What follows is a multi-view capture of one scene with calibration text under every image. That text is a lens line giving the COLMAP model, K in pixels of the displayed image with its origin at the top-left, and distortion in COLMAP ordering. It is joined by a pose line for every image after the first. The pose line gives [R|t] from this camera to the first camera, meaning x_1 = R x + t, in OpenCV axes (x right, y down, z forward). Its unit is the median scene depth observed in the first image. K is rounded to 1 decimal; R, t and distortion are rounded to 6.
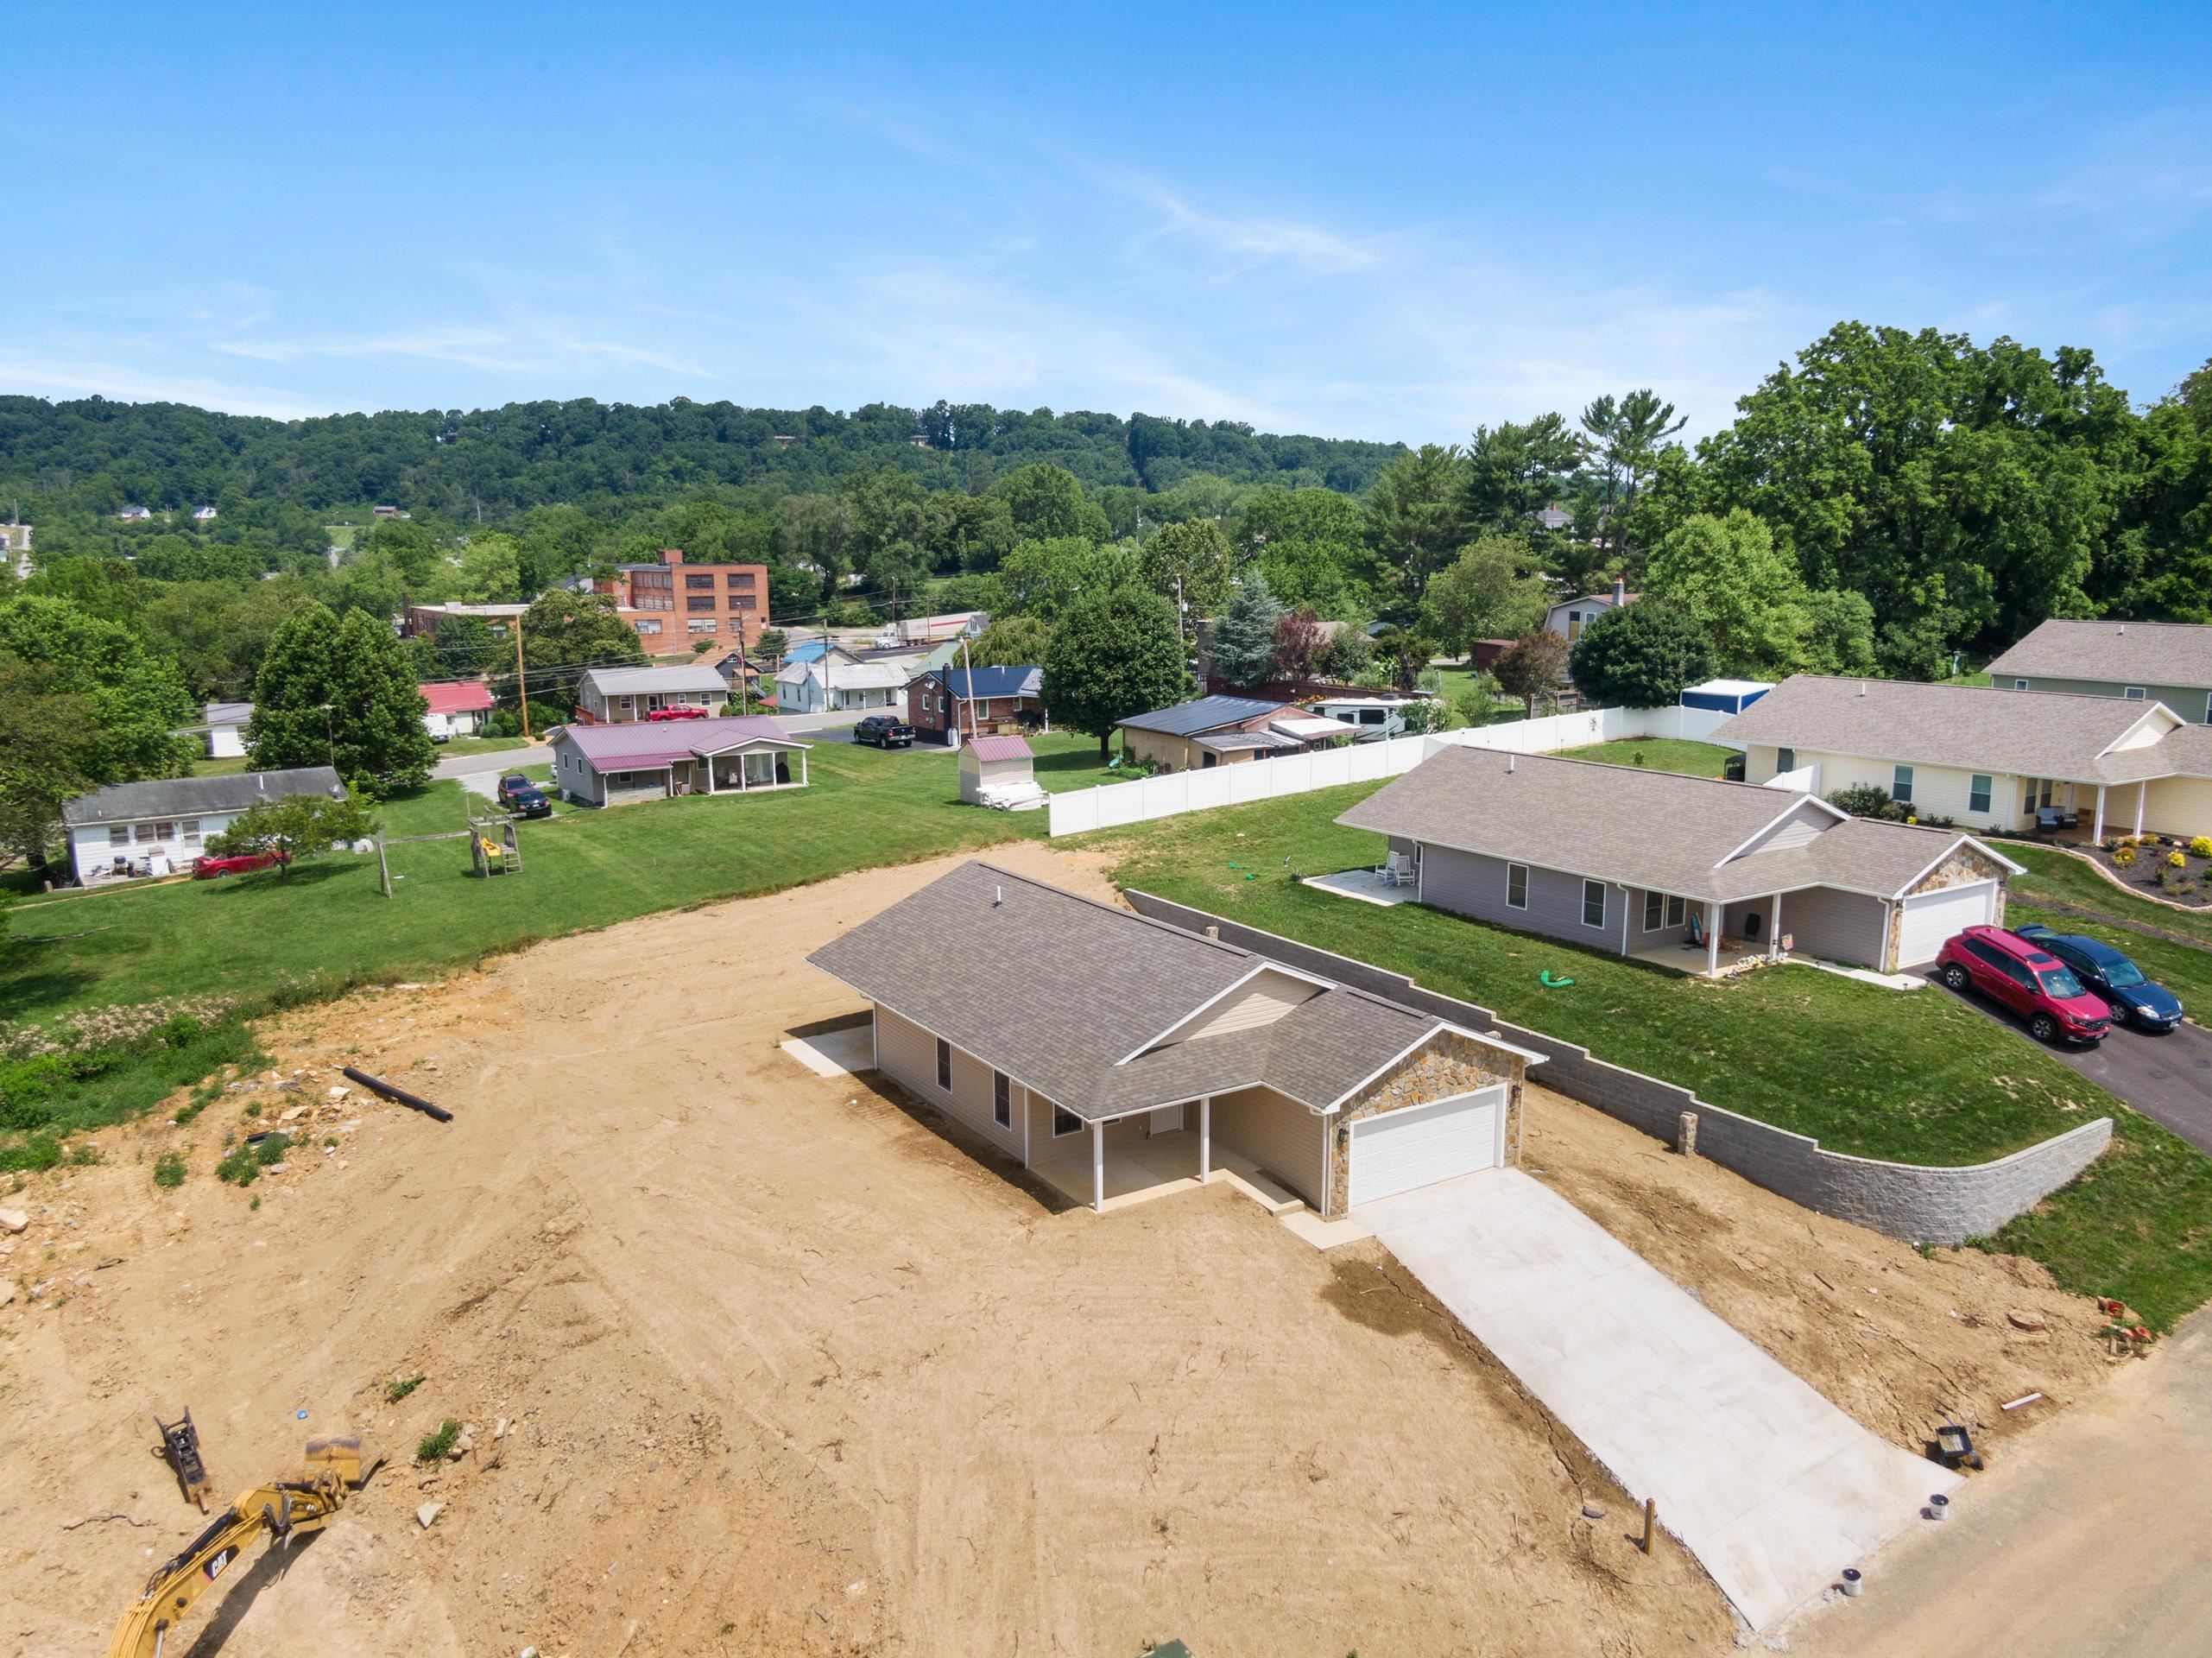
lens RADIAL K [[1587.3, 0, 1101.6], [0, 1587.3, 835.7], [0, 0, 1]] dist [0.051915, -0.082344]
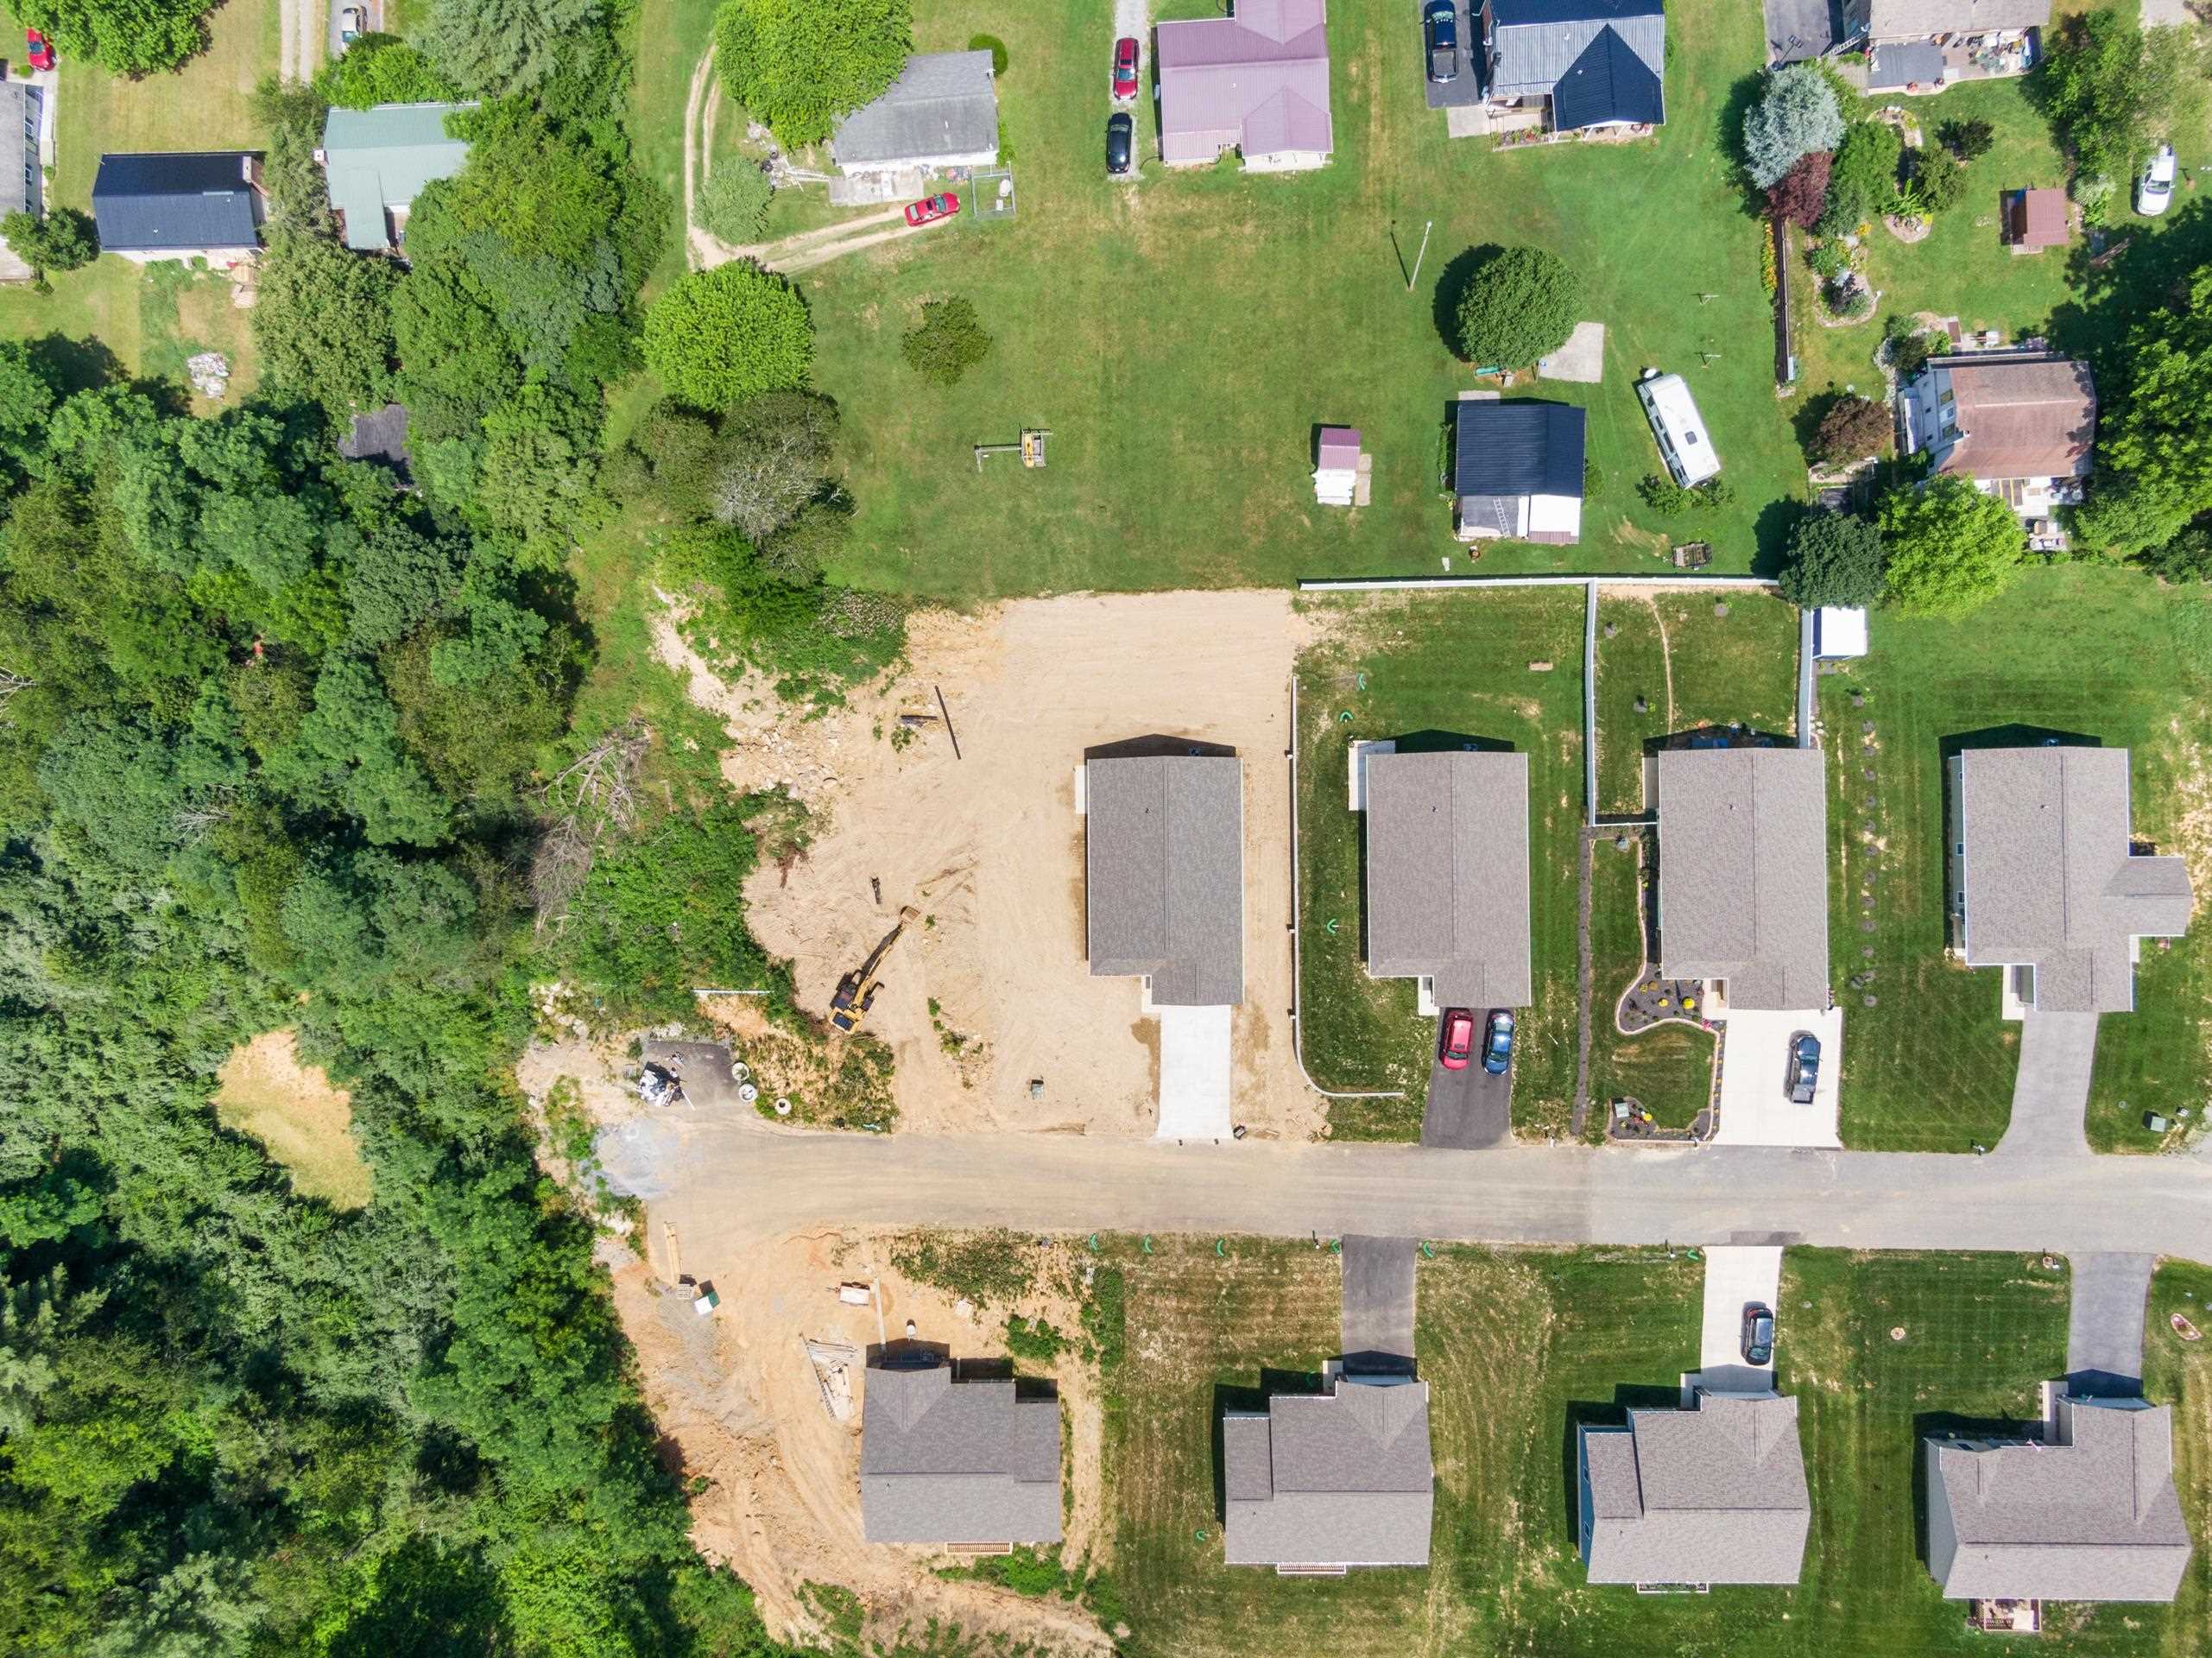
lens RADIAL K [[1587.3, 0, 1101.6], [0, 1587.3, 835.7], [0, 0, 1]] dist [0.051915, -0.082344]
pose [[0.850056, 0.526282, -0.020794, -0.052837], [-0.078183, 0.165128, 0.983168, -2.320596], [0.520858, -0.834122, 0.181514, 0.442443]]
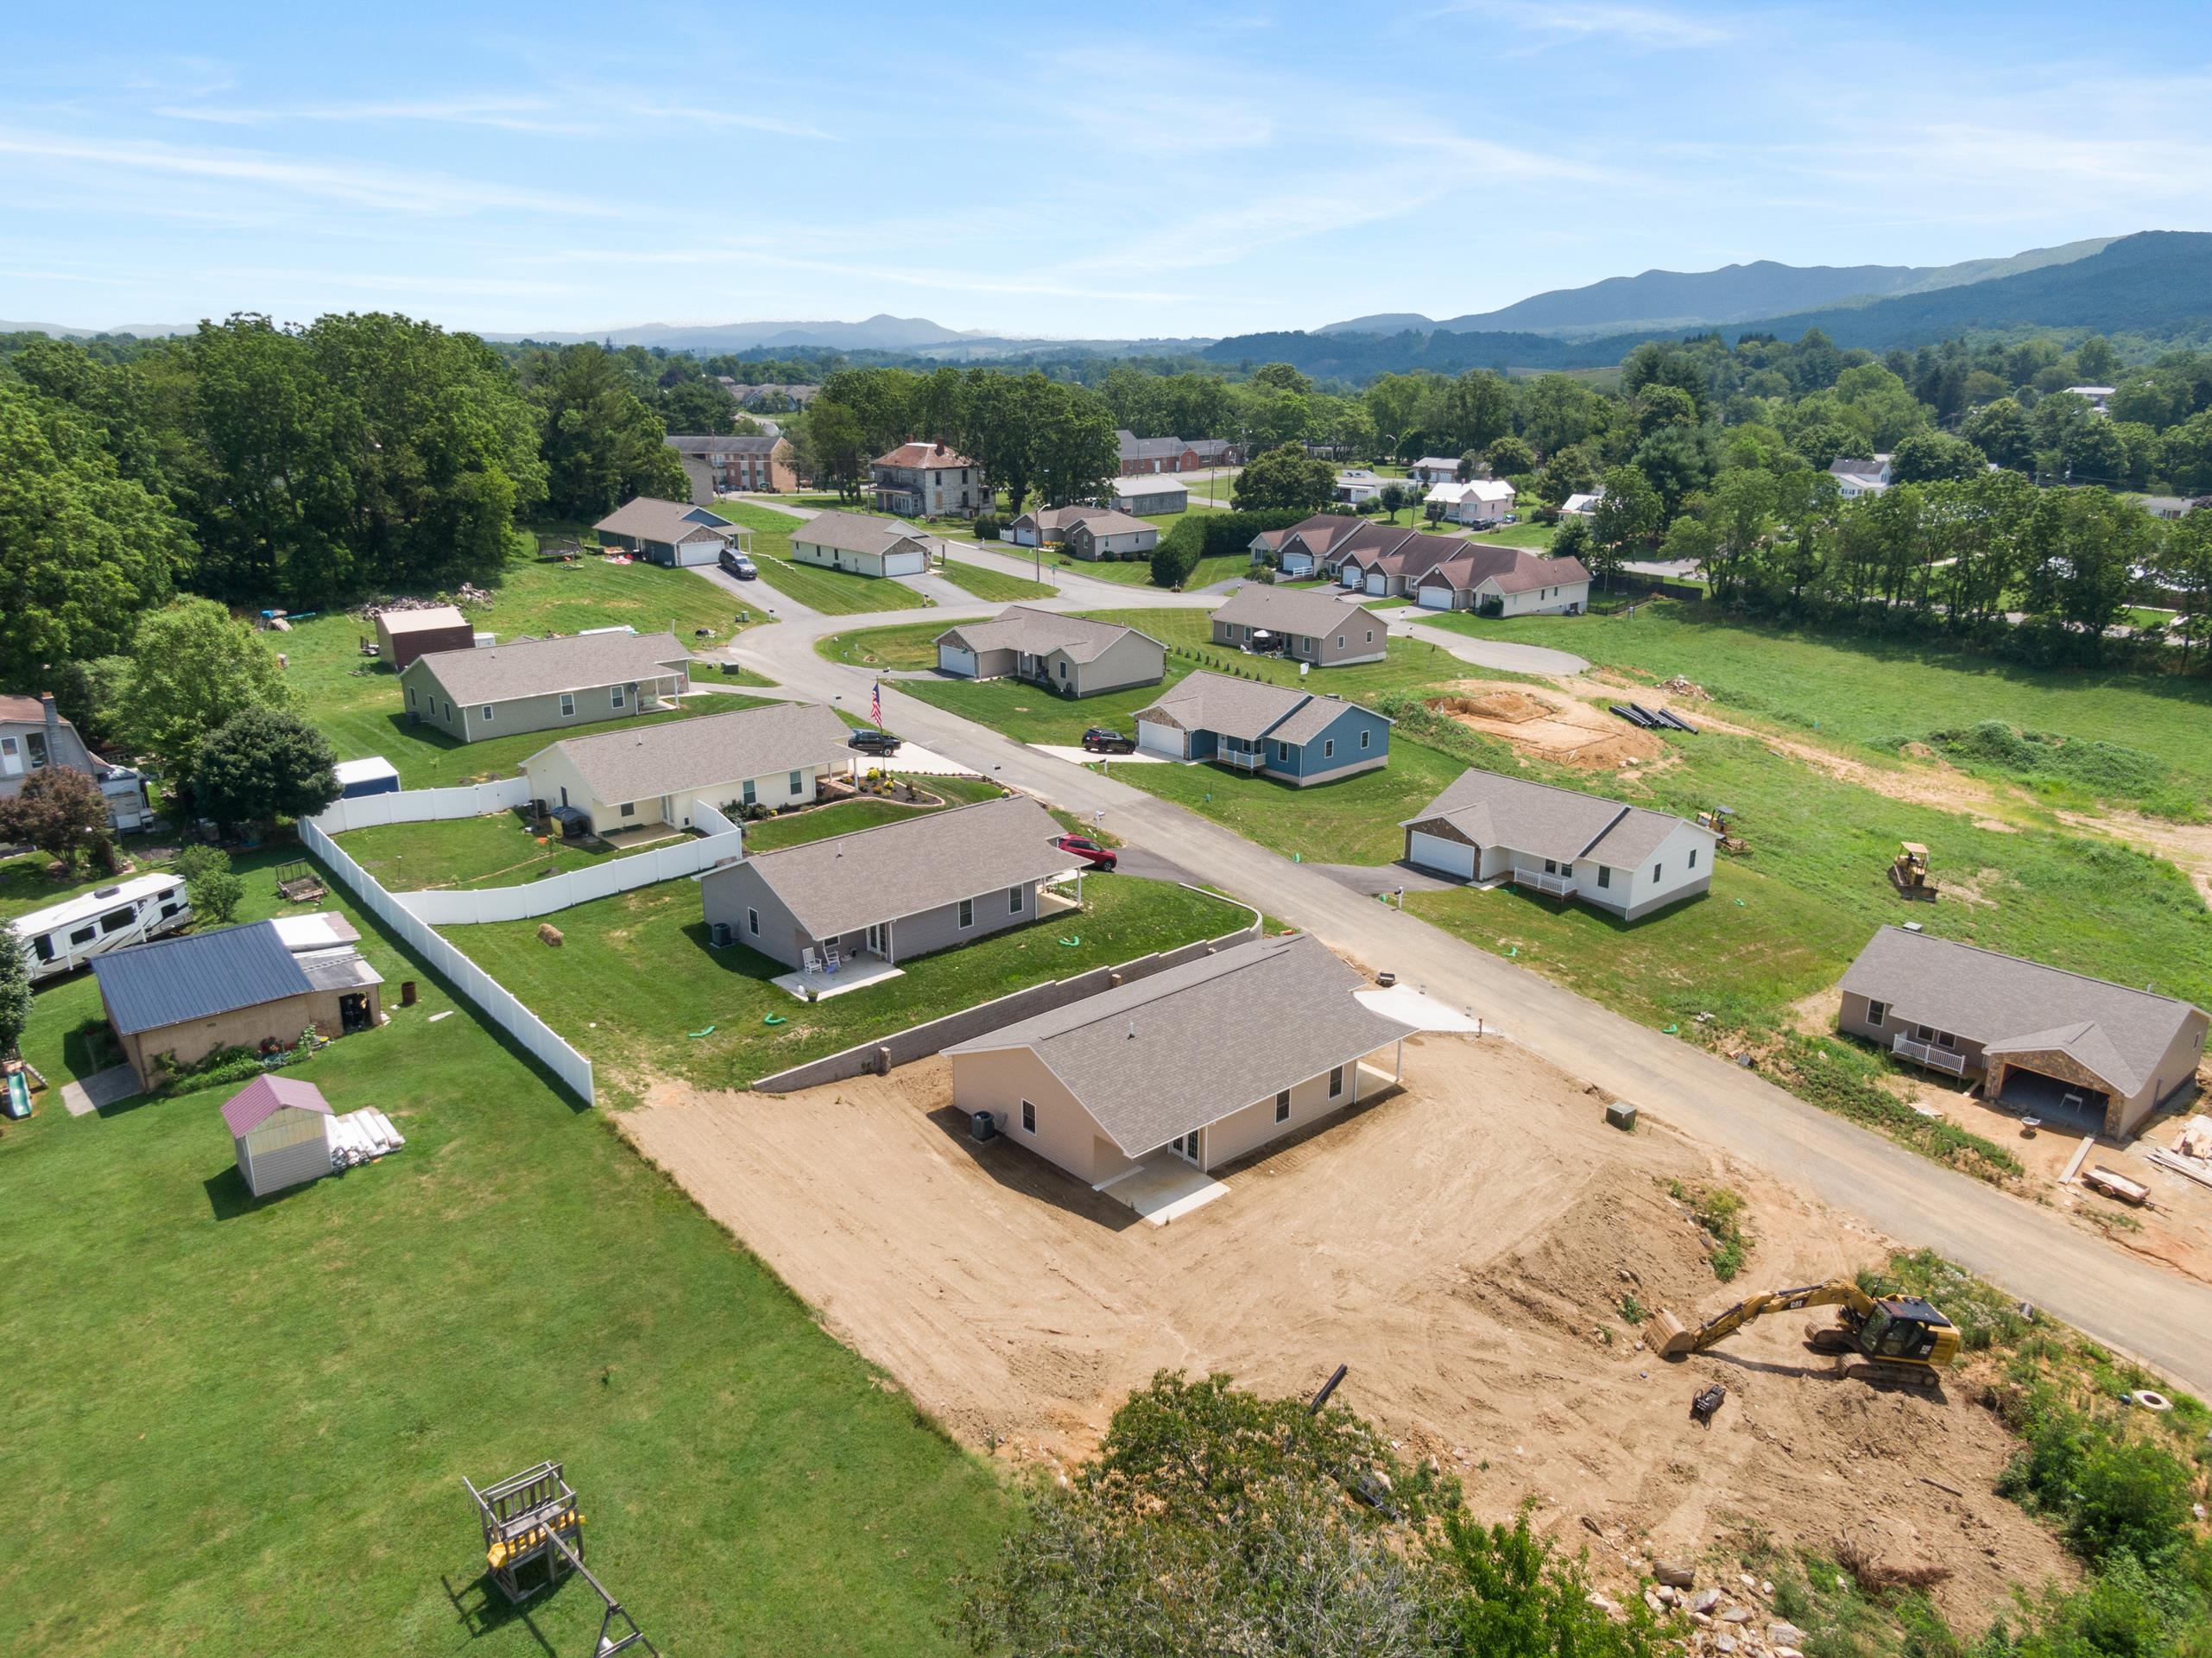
lens RADIAL K [[1587.3, 0, 1101.6], [0, 1587.3, 835.7], [0, 0, 1]] dist [0.051915, -0.082344]
pose [[-0.161249, -0.291435, 0.942902, -1.197979], [0.179123, 0.930894, 0.318356, -0.512028], [-0.970523, 0.220230, -0.097903, 1.059342]]
